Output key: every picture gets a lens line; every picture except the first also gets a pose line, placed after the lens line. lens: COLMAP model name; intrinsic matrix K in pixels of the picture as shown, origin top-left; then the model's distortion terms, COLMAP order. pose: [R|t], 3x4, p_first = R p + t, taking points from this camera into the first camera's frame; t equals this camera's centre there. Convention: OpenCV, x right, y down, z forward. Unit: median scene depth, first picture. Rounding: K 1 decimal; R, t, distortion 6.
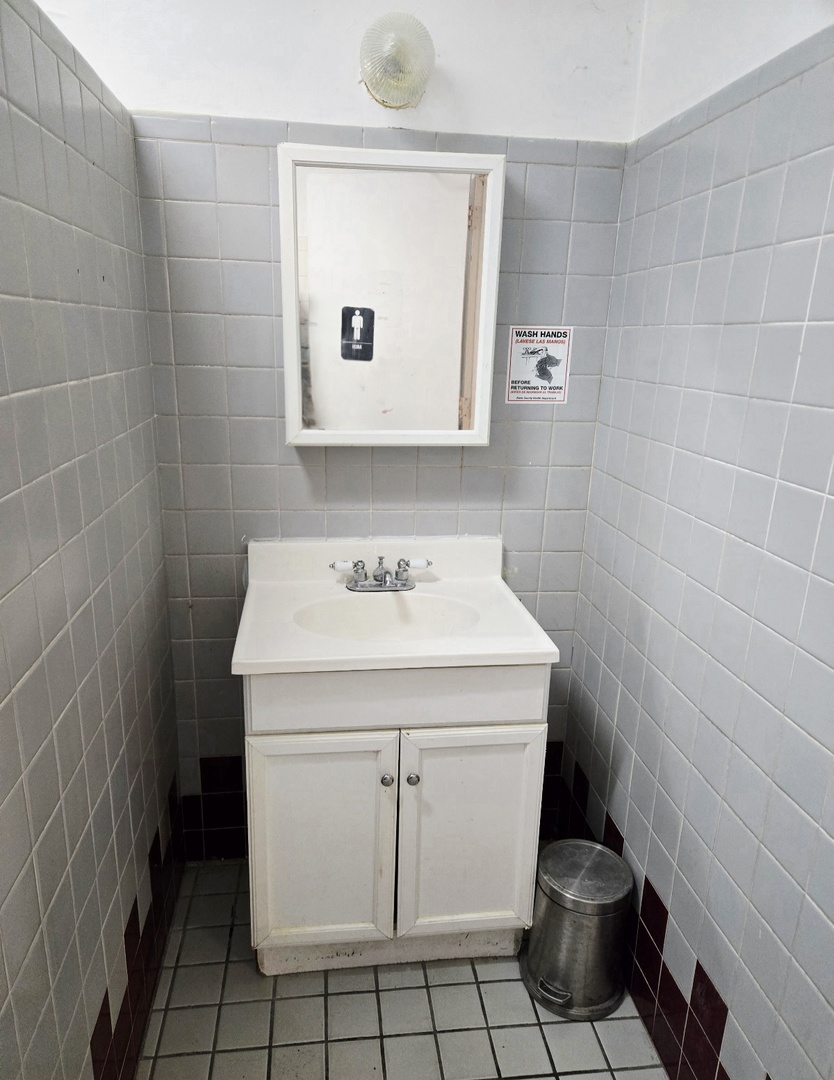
lens RADIAL K [[732.2, 0, 407.7], [0, 732.2, 576.6], [0, 0, 1]] dist [0.013247, -0.002019]
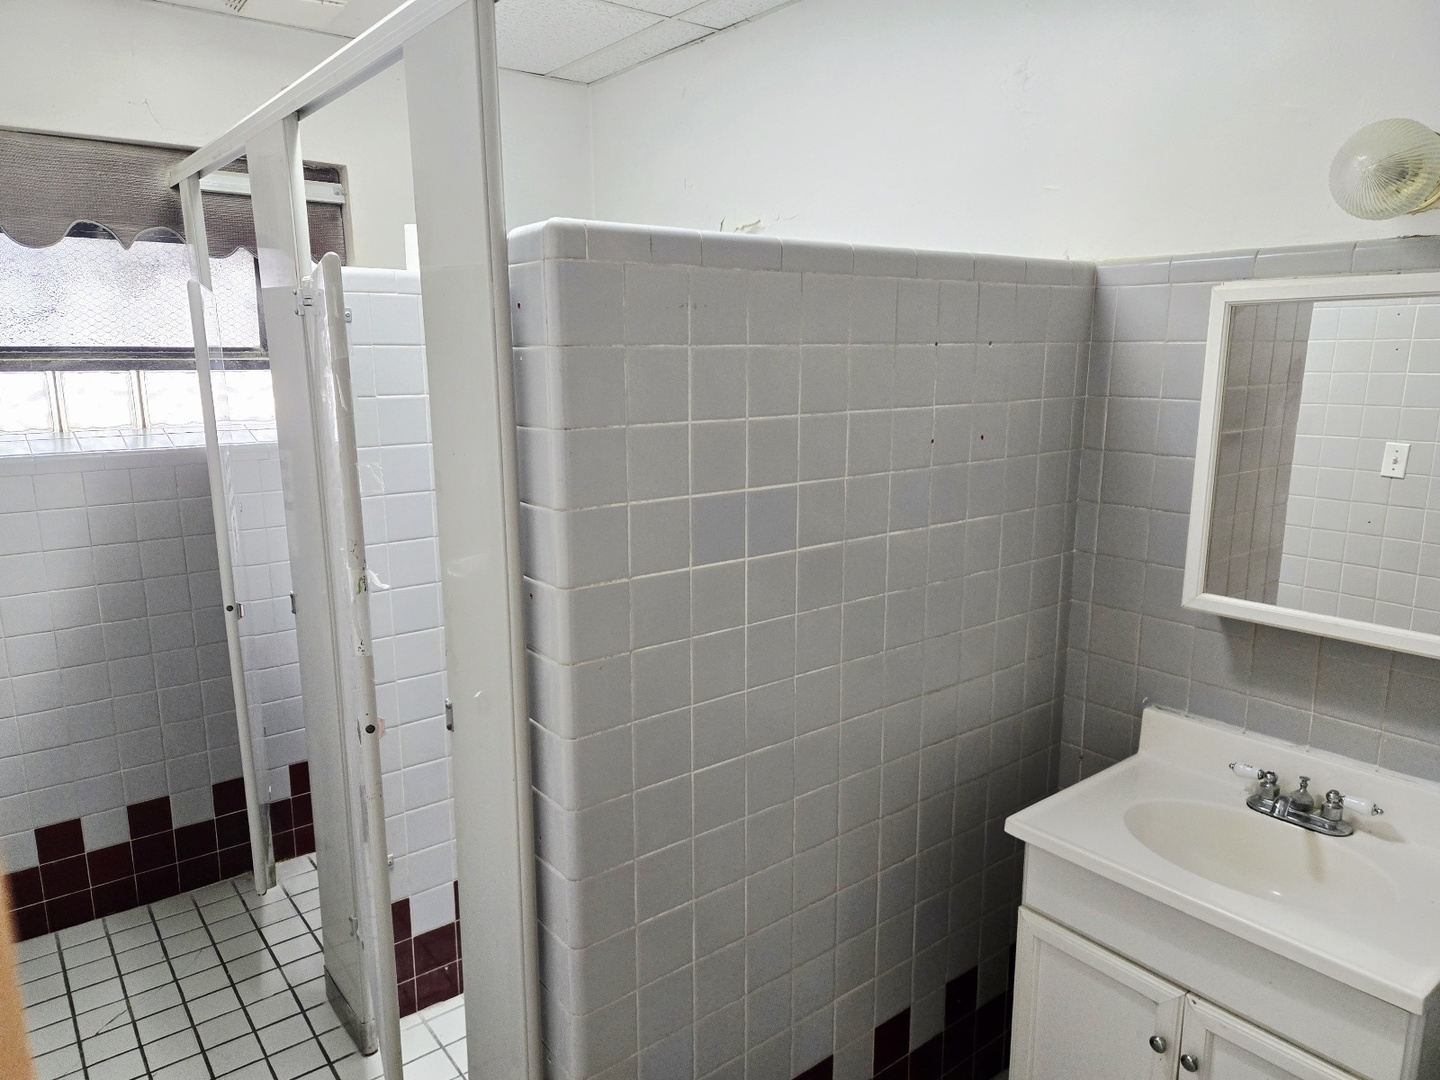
lens RADIAL K [[957.2, 0, 719.8], [0, 957.2, 540.8], [0, 0, 1]] dist [0.069855, -0.053166]
pose [[0.520329, 0.136385, -0.843005, 0.452285], [-0.251592, 0.967833, 0.001290, -0.110307], [0.816063, 0.211422, 0.537905, -0.057020]]
